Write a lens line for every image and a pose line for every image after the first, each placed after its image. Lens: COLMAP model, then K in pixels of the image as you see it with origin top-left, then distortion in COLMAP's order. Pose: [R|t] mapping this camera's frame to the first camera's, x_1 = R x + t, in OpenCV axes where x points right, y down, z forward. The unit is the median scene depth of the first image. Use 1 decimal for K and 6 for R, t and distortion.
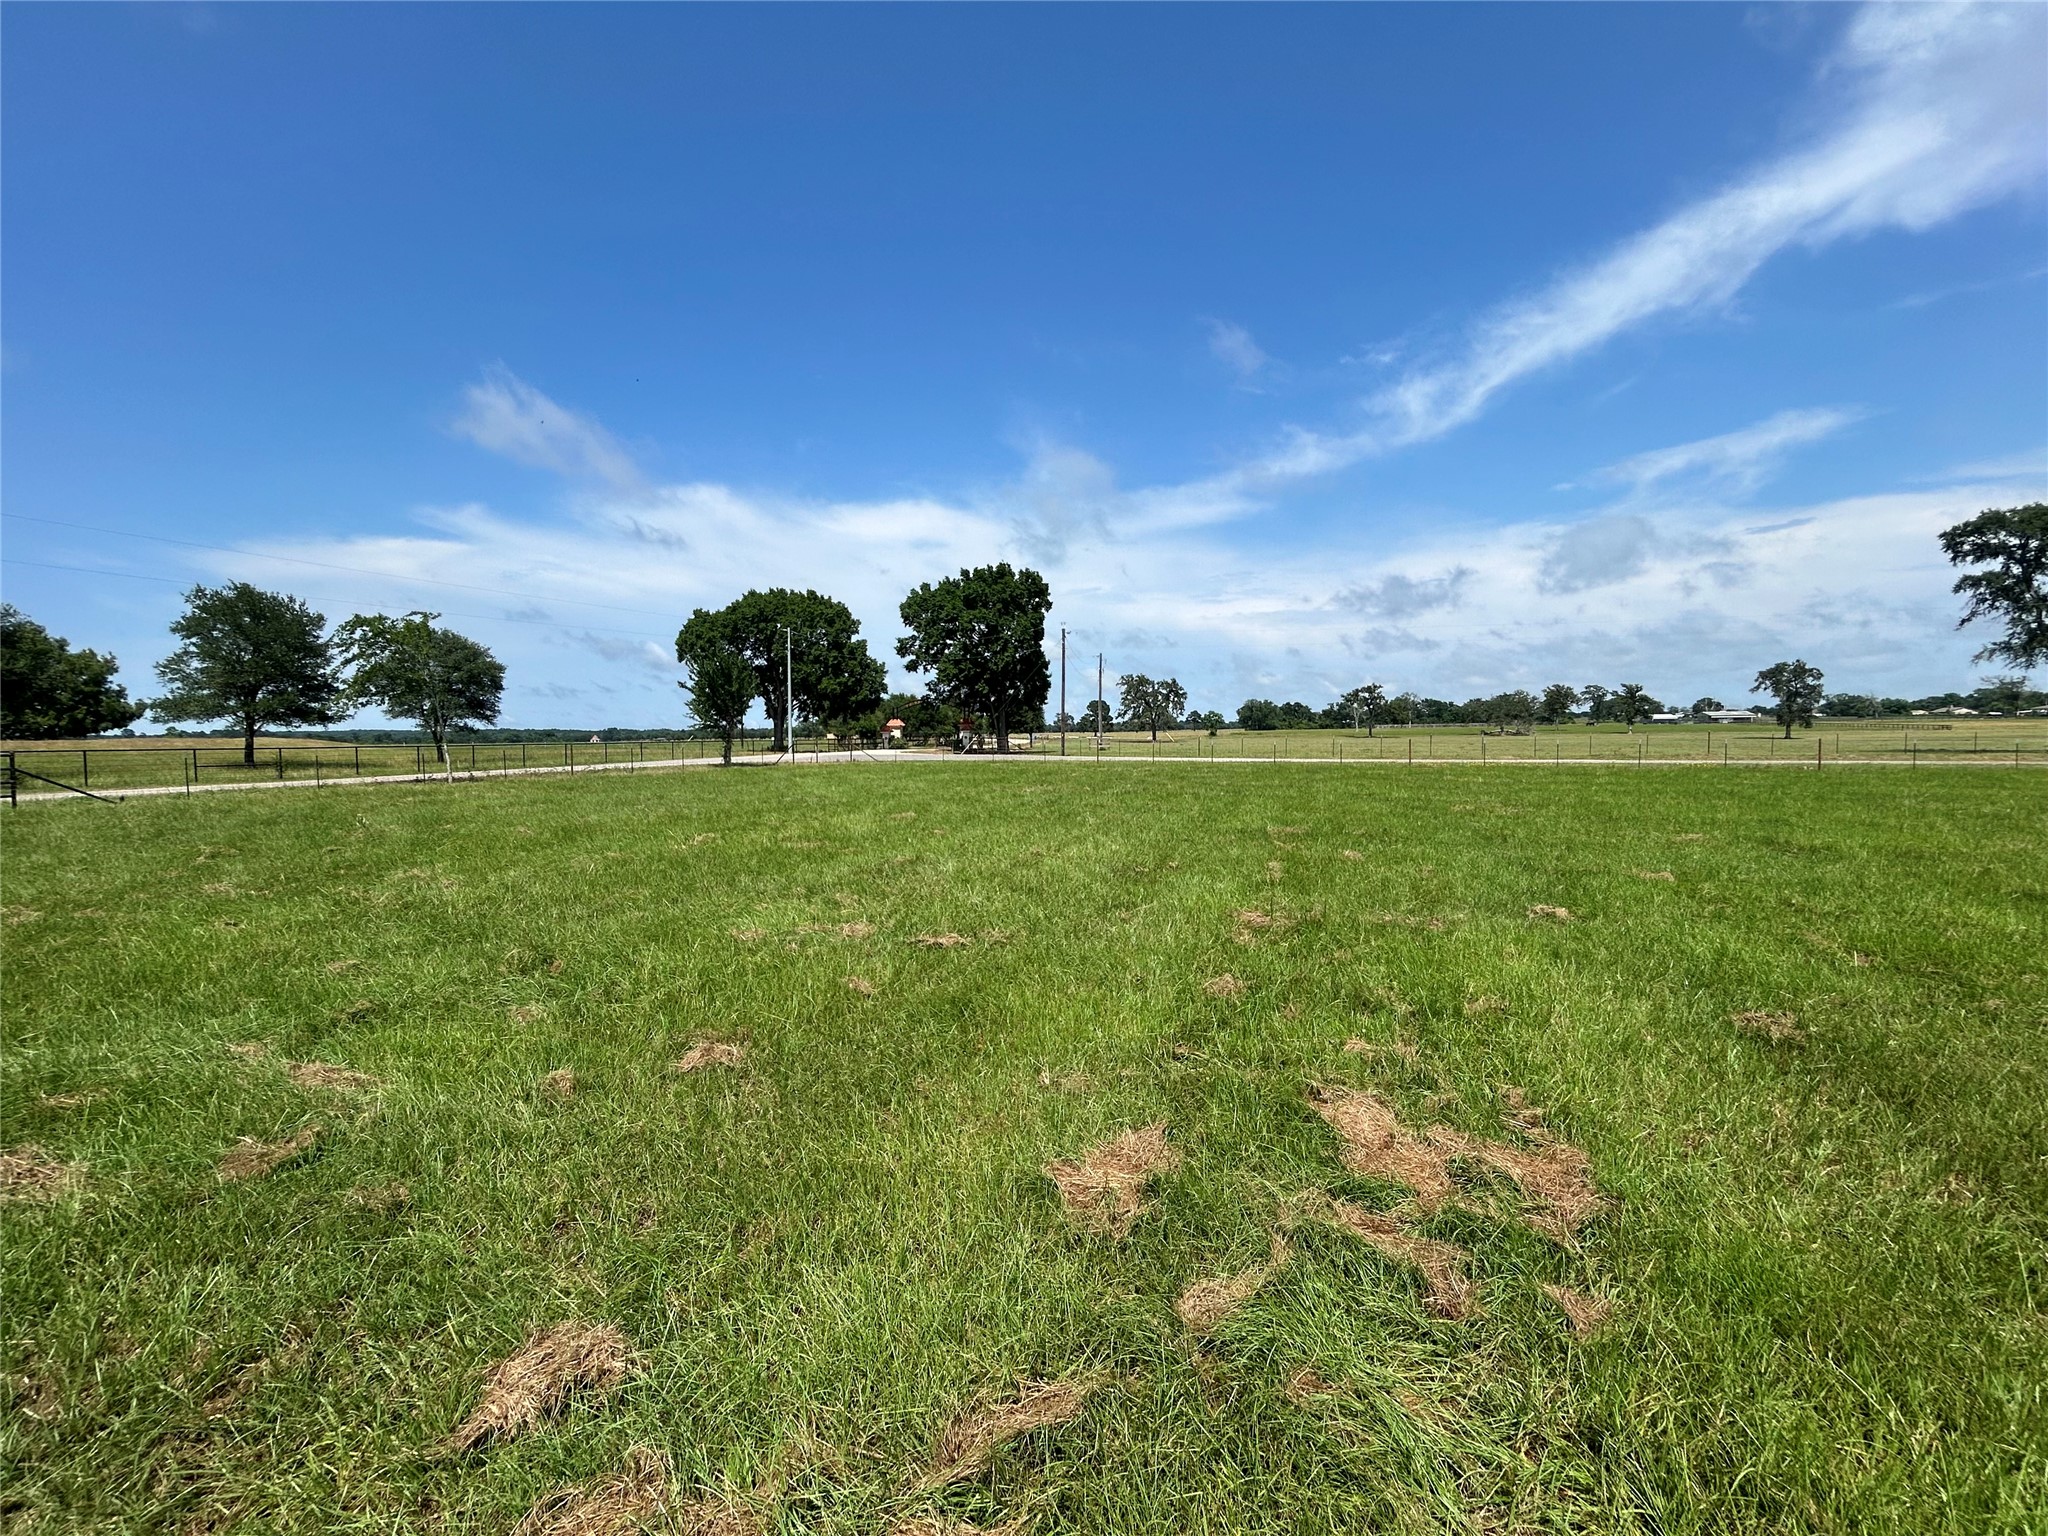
lens RADIAL K [[834.6, 0, 1027.7], [0, 834.6, 760.1], [0, 0, 1]] dist [0.001138, -0.000011]
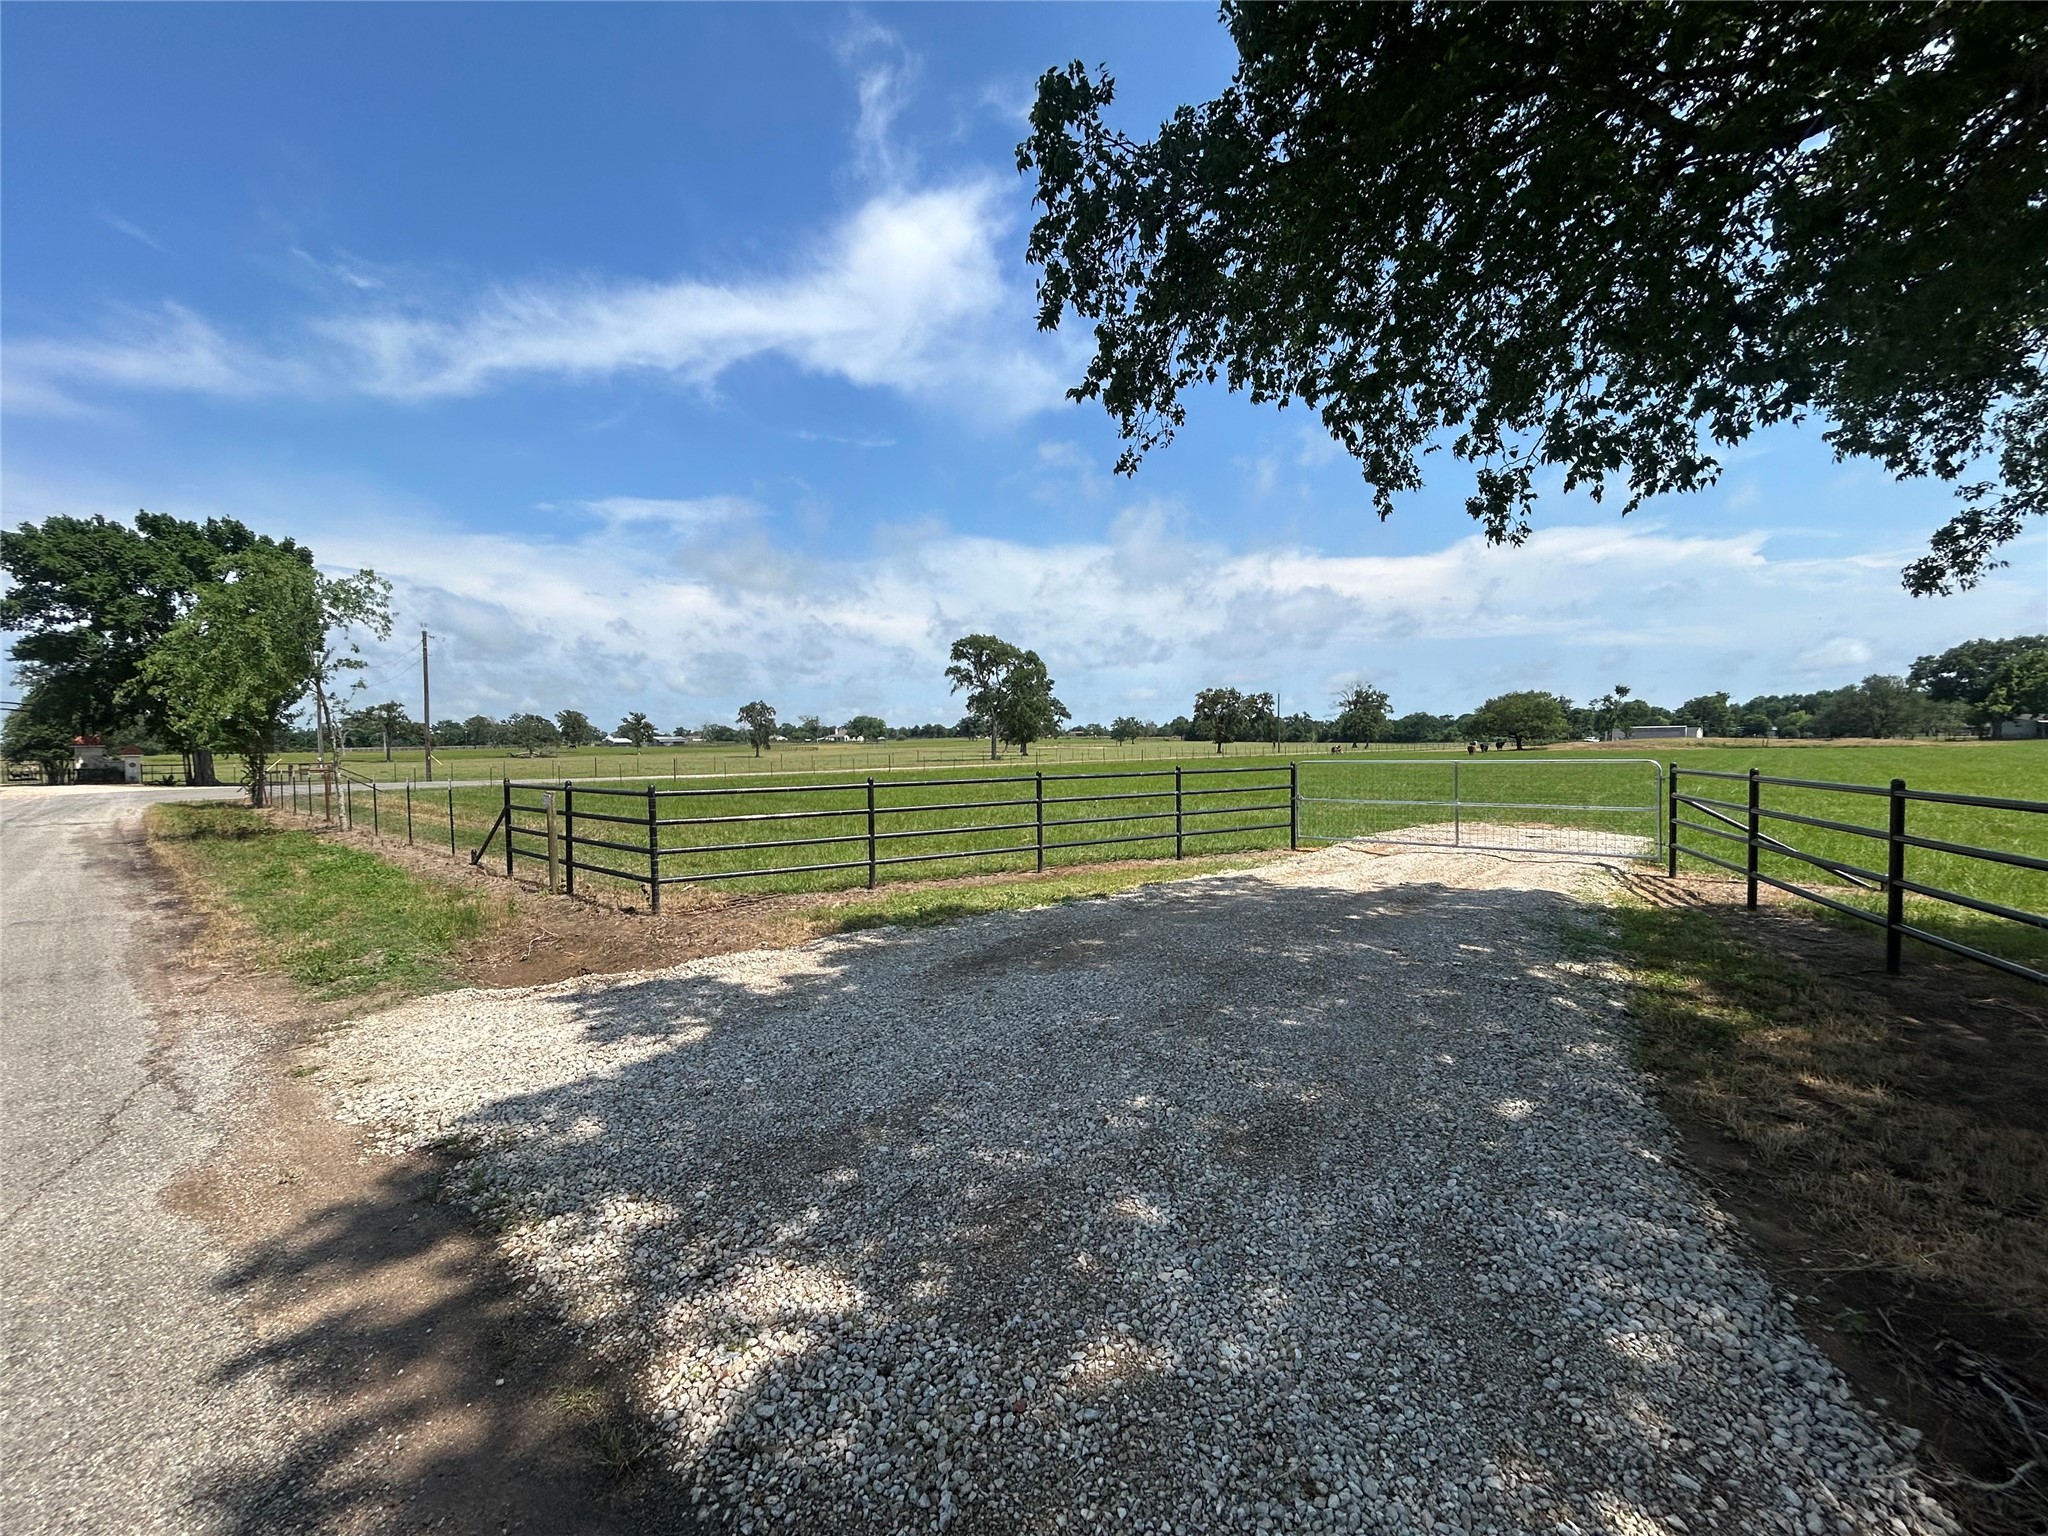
lens RADIAL K [[834.6, 0, 1024.3], [0, 834.6, 767.7], [0, 0, 1]] dist [0.001138, -0.000011]
pose [[0.397552, -0.023025, 0.917291, -0.582842], [0.040242, 0.999161, 0.007640, -0.000979], [-0.916697, 0.033876, 0.398145, 0.137701]]
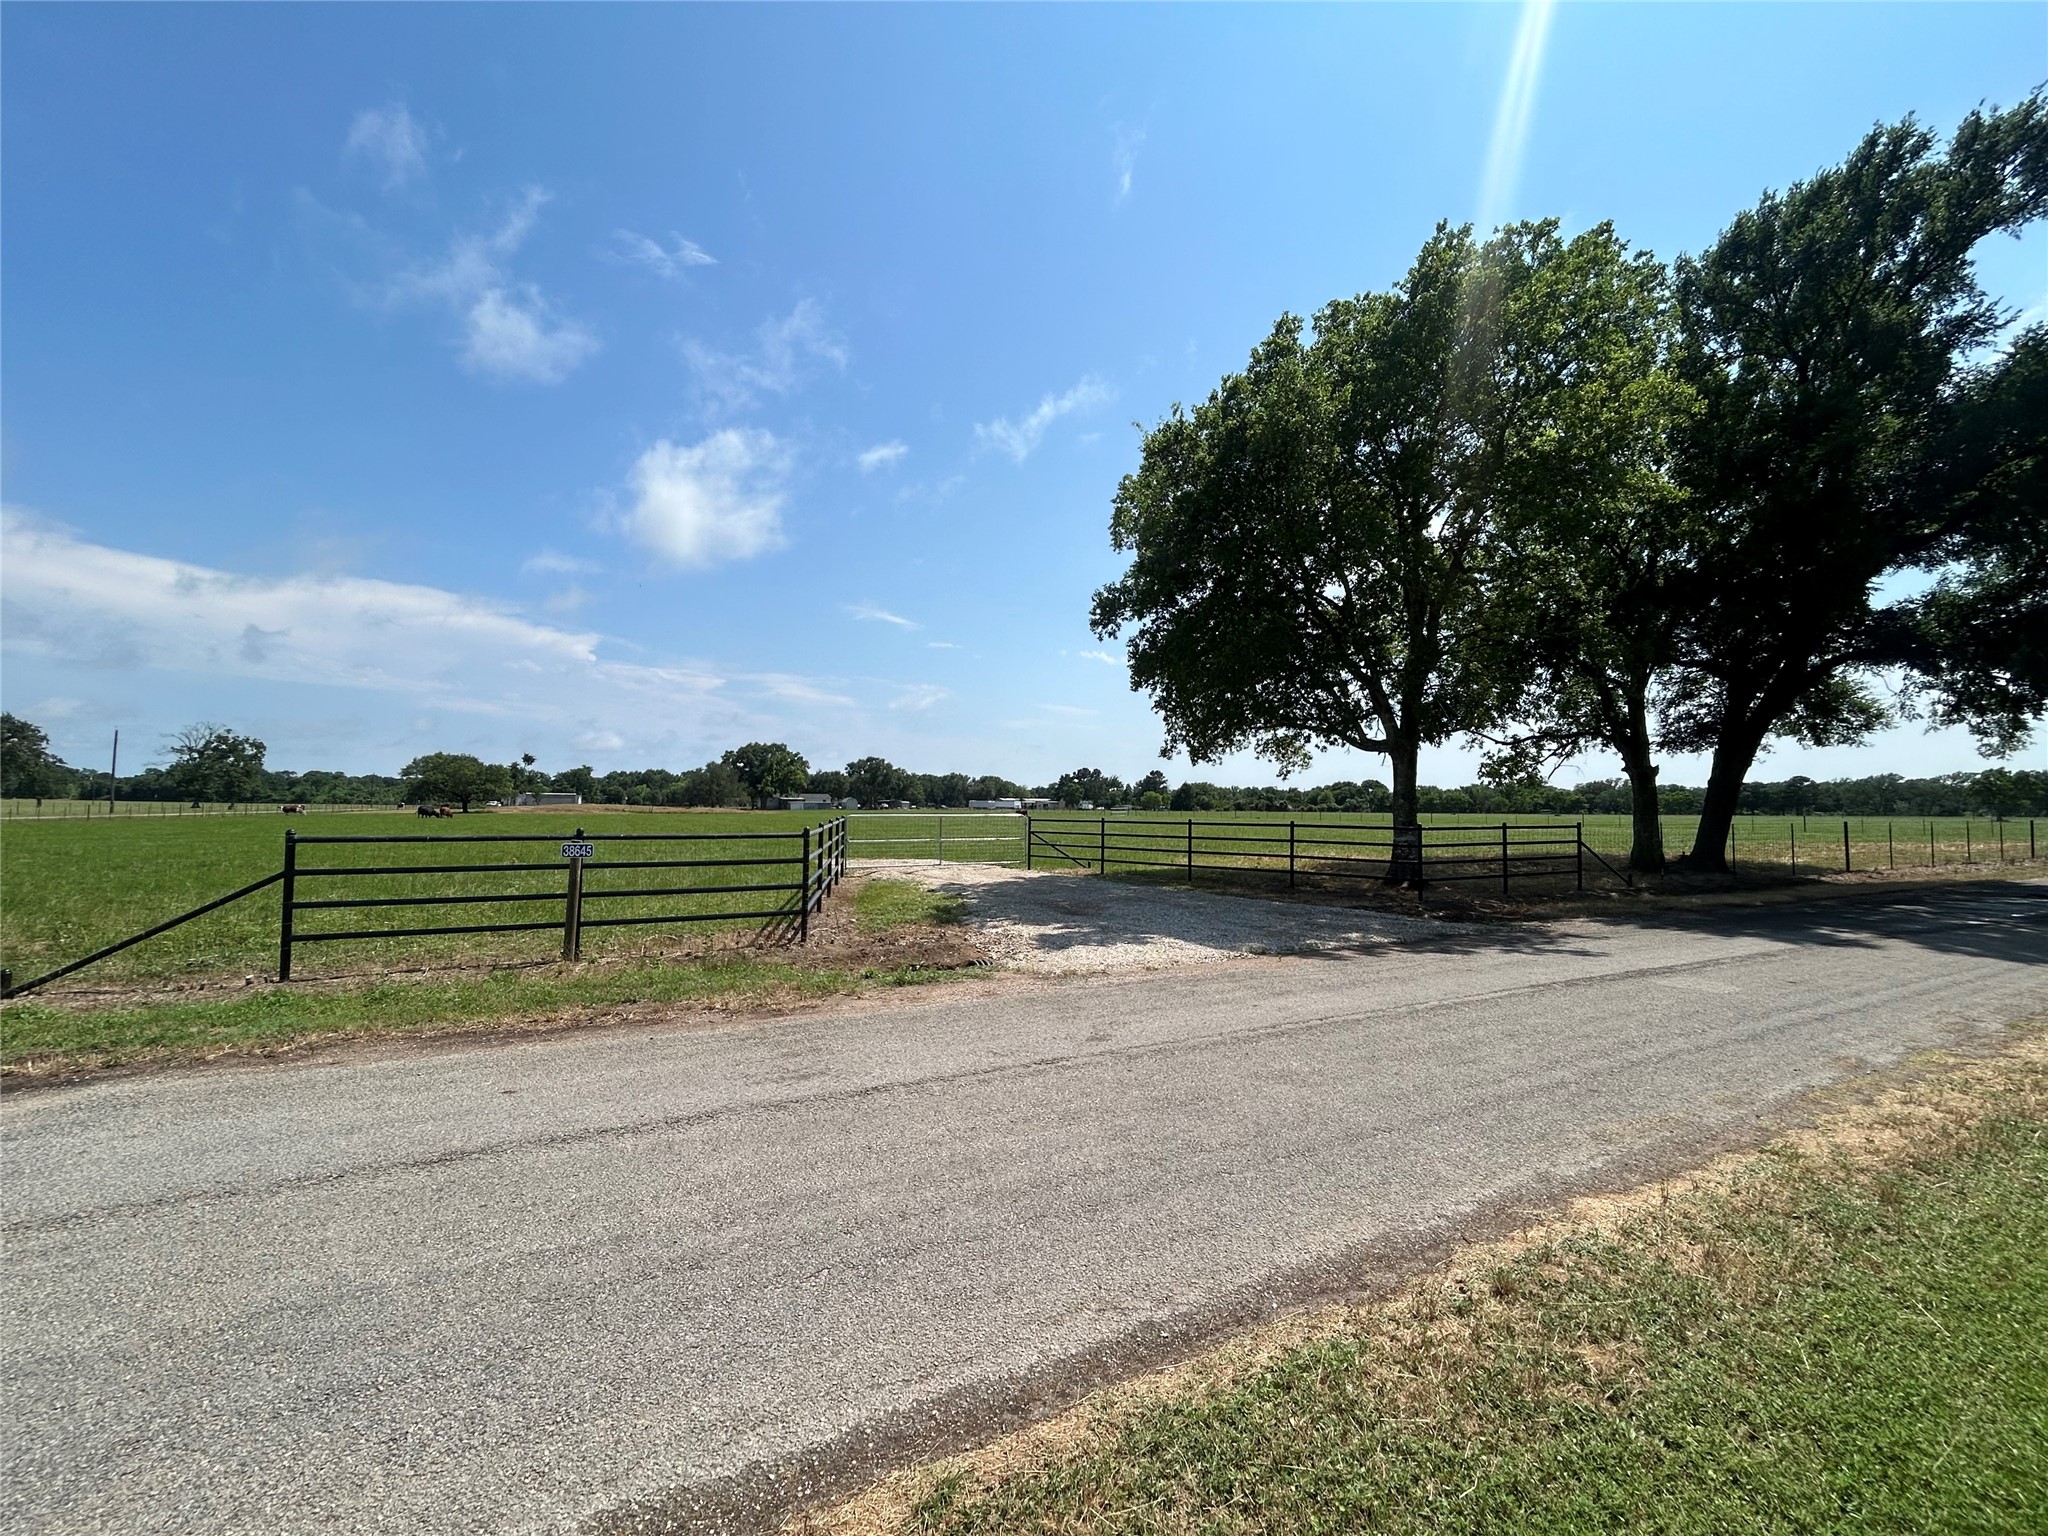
lens RADIAL K [[834.6, 0, 1023.4], [0, 834.6, 765.1], [0, 0, 1]] dist [0.001138, -0.000011]
pose [[-0.716390, 0.035323, 0.696805, -0.628036], [0.017325, 0.999310, -0.032846, -0.006090], [-0.697485, -0.011459, -0.716508, 0.371199]]
